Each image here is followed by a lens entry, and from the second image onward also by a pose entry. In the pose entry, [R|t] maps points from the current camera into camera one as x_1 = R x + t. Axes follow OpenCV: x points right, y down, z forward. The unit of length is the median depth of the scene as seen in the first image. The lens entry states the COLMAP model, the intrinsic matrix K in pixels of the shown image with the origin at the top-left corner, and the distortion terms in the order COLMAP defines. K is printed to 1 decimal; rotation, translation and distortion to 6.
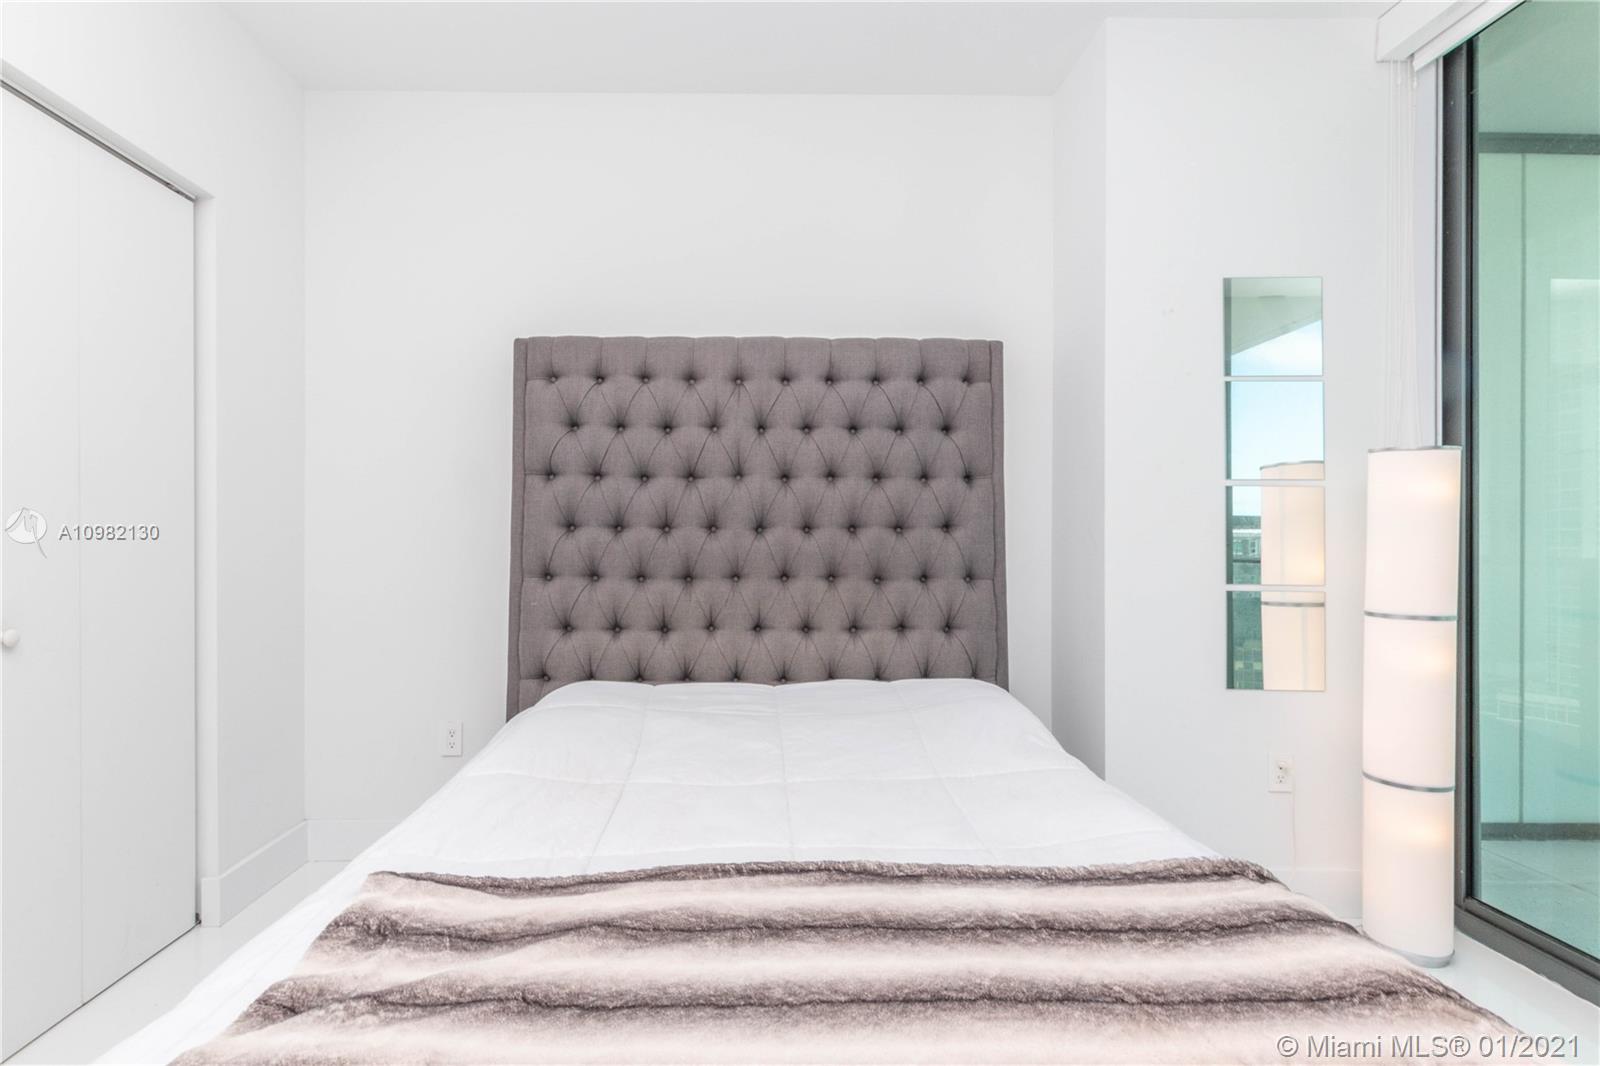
lens RADIAL K [[738.2, 0, 789.2], [0, 738.2, 539.2], [0, 0, 1]] dist [0.006826, -0.001826]
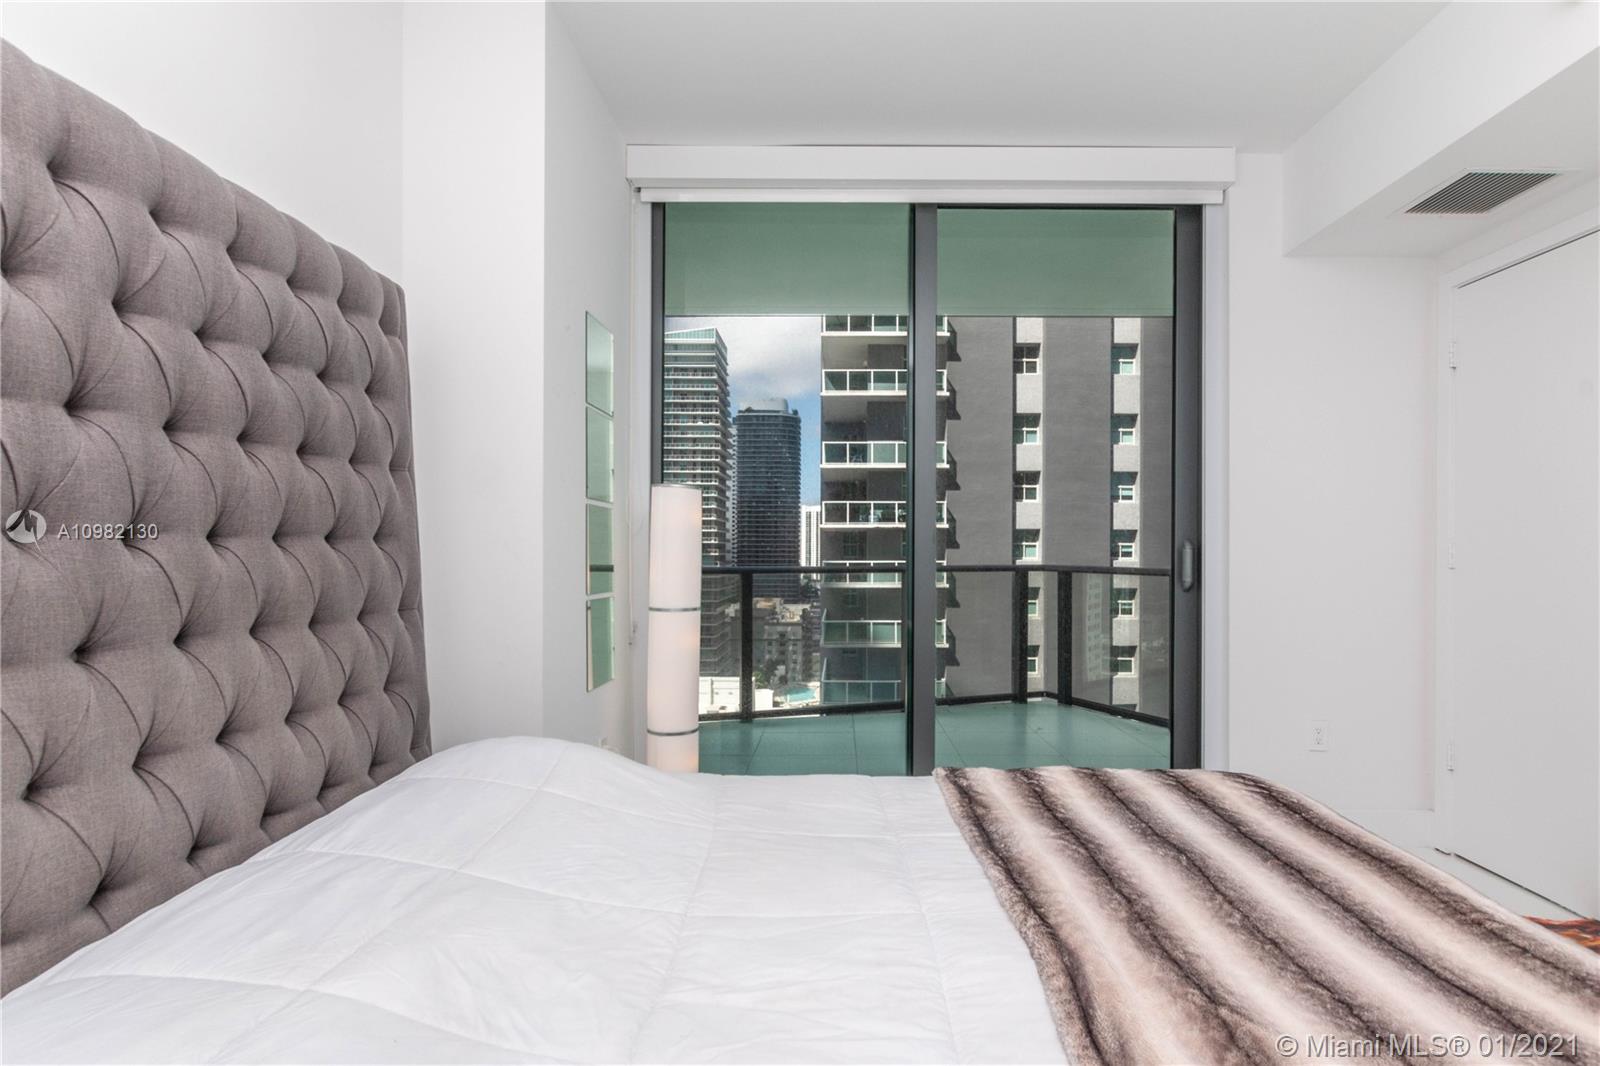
lens RADIAL K [[738.2, 0, 825.5], [0, 738.2, 558.8], [0, 0, 1]] dist [0.006826, -0.001826]
pose [[0.054698, -0.016060, 0.998374, -0.483883], [-0.016220, 0.999724, 0.016970, -0.015089], [-0.998371, -0.017122, 0.054422, 0.590711]]
